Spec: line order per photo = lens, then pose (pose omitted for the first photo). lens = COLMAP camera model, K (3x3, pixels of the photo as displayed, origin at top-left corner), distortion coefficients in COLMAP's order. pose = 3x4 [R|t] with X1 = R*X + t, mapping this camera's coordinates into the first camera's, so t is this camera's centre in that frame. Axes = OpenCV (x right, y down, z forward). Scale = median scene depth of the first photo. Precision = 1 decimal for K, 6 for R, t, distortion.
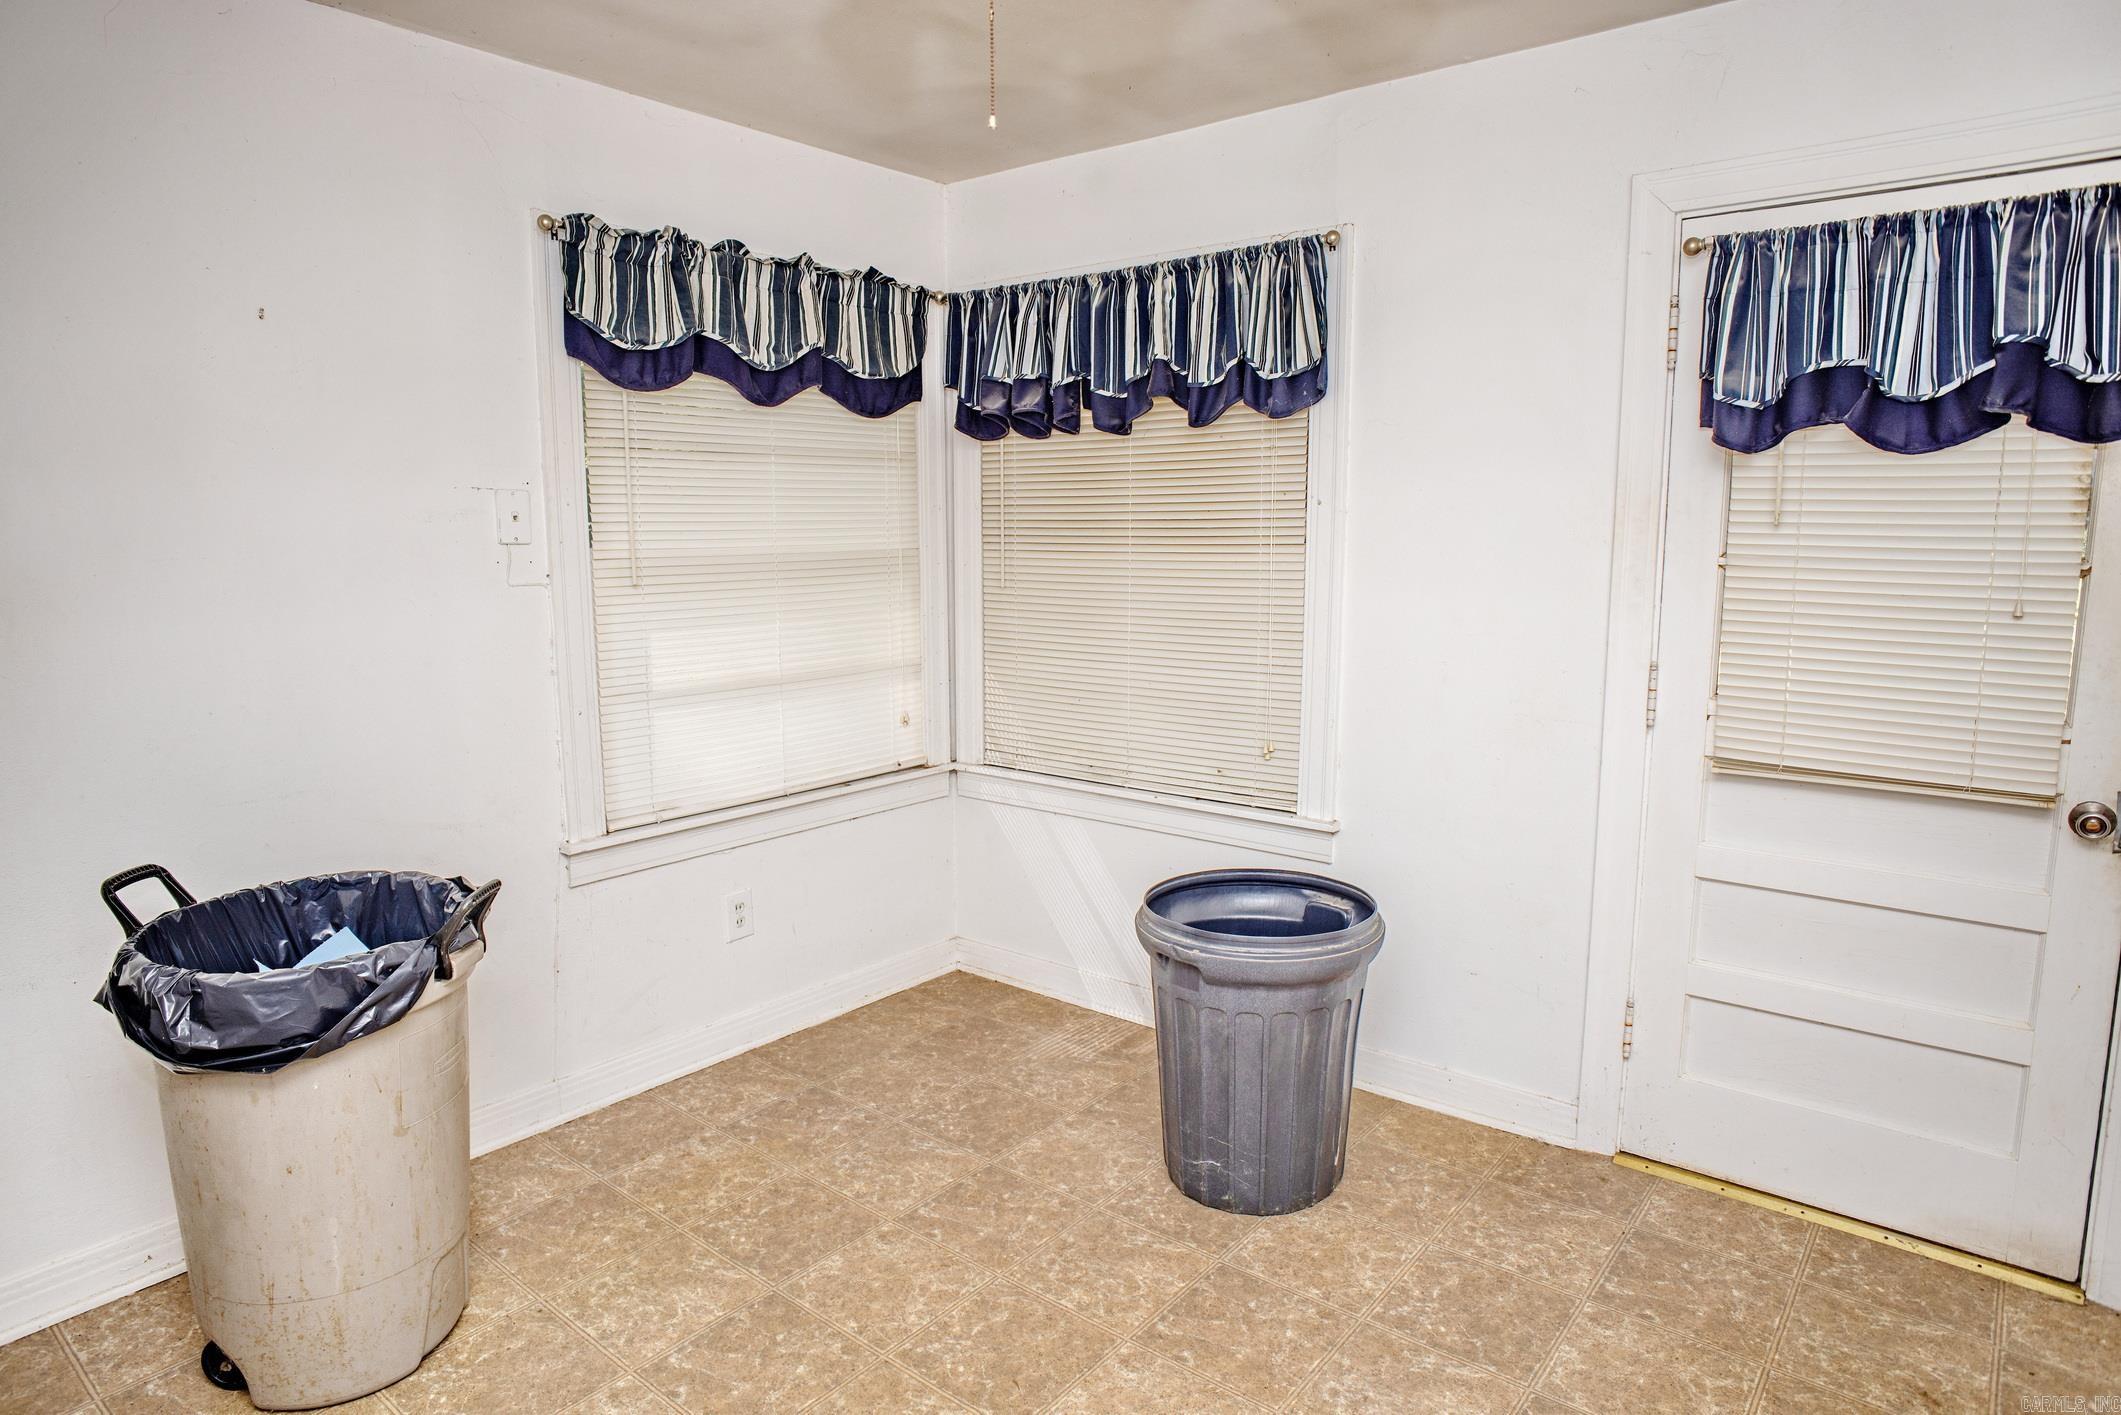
lens RADIAL K [[1251.2, 0, 1057.9], [0, 1251.2, 712.5], [0, 0, 1]] dist [-0.049640, 0.008802]
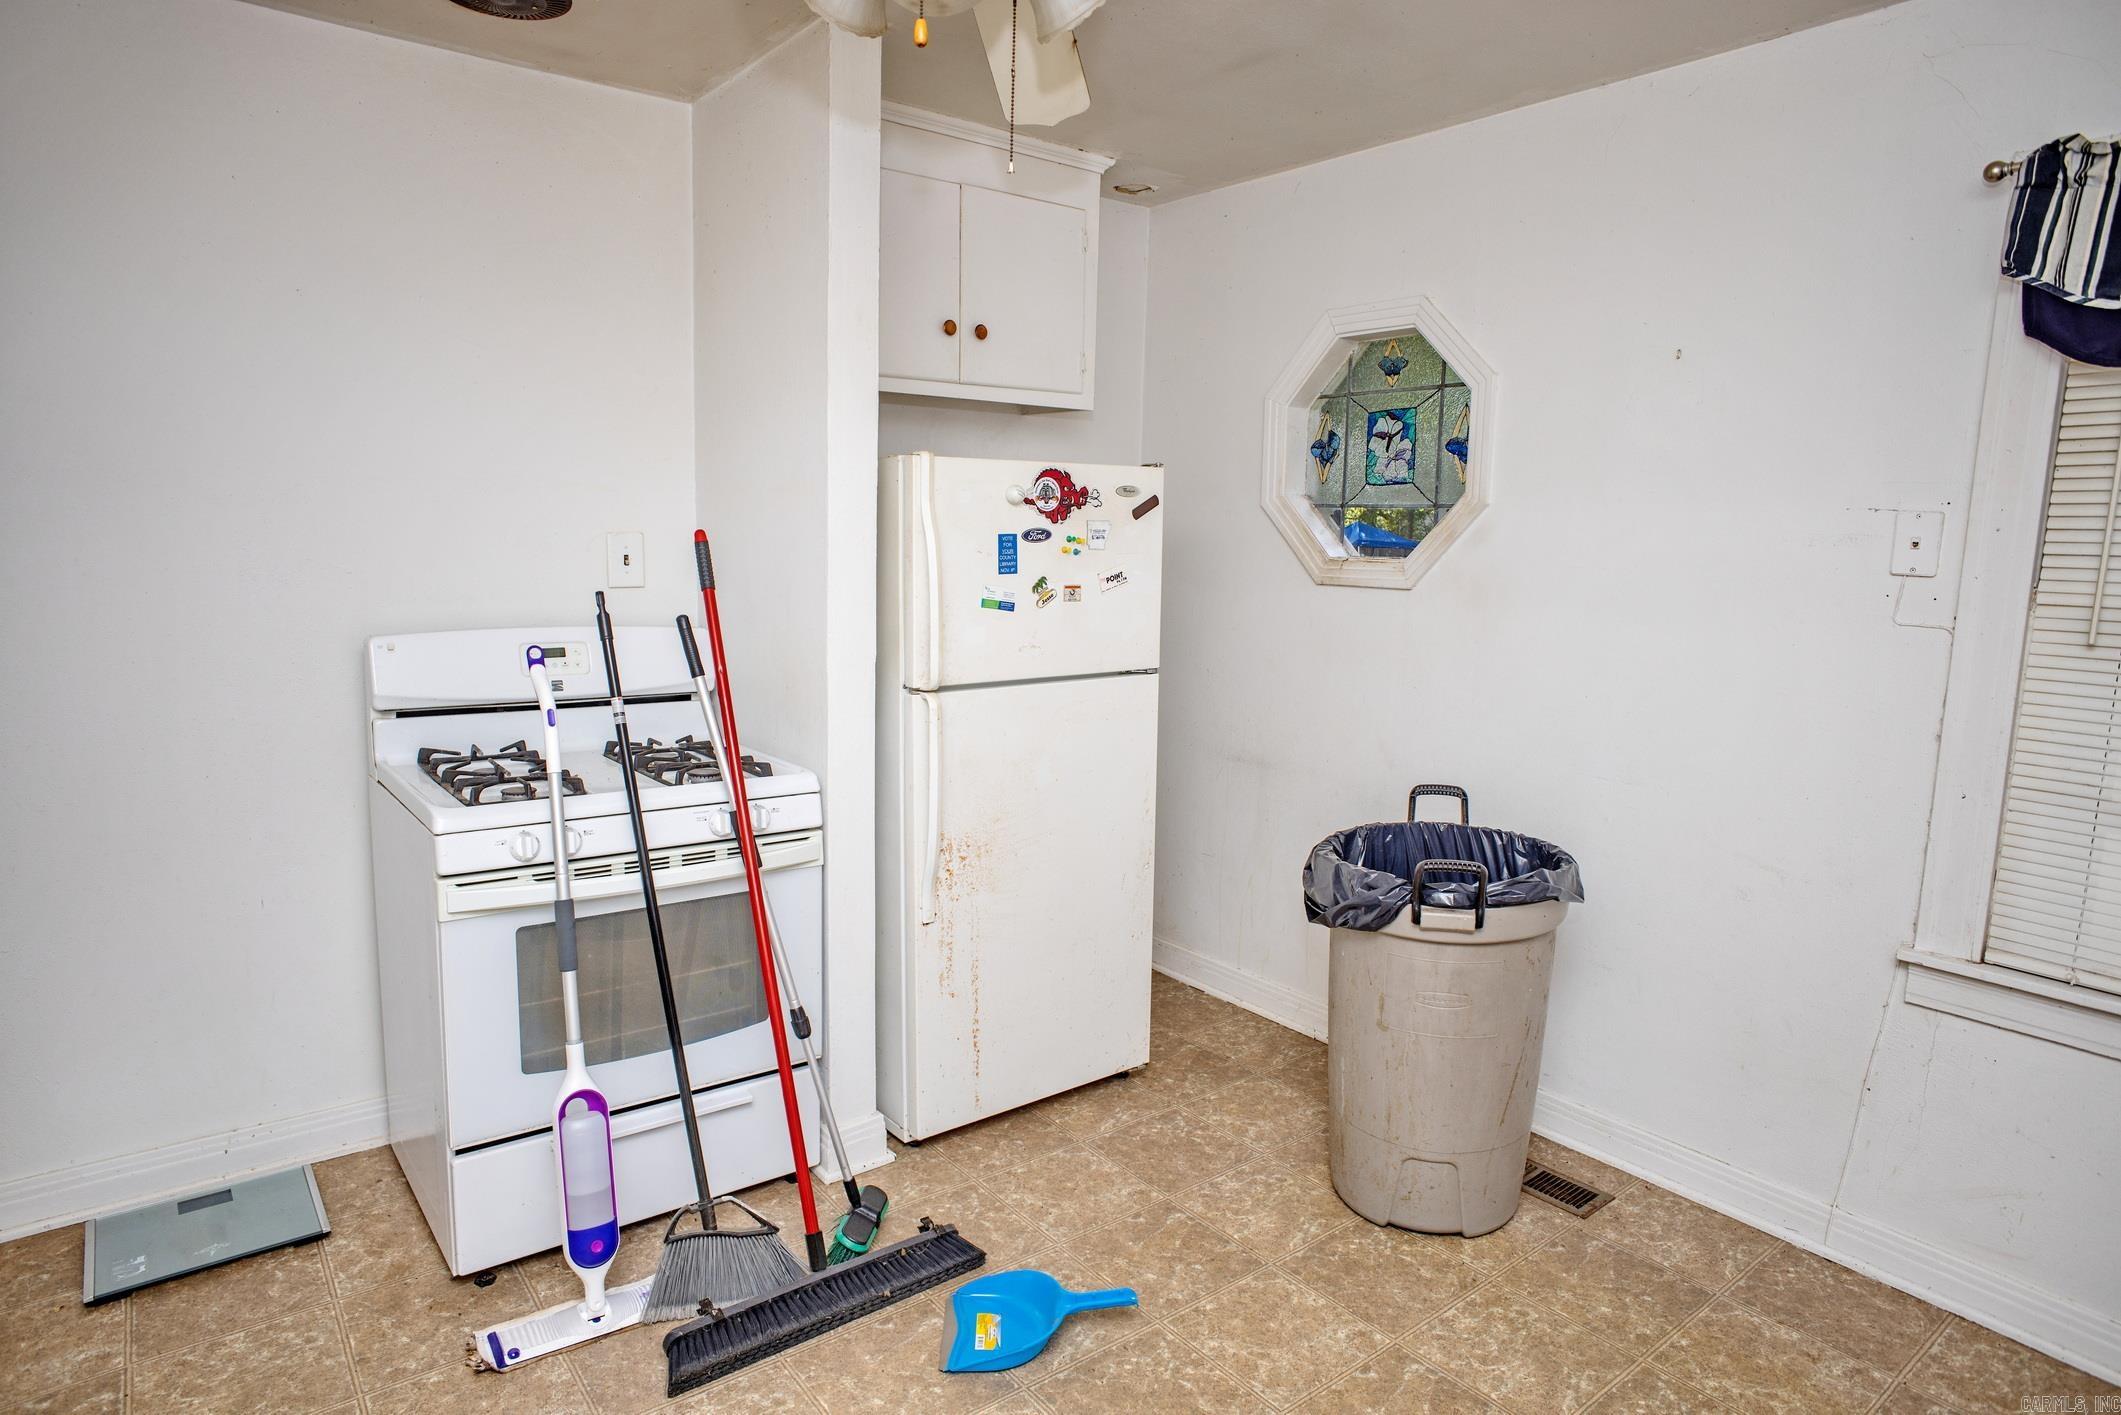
lens RADIAL K [[1198.8, 0, 1013.6], [0, 1198.8, 695.9], [0, 0, 1]] dist [-0.017110, 0.003305]
pose [[-0.250784, 0.127496, -0.959610, 0.509152], [-0.161329, 0.971922, 0.171293, -0.099213], [0.954505, 0.197771, -0.223174, 0.629353]]
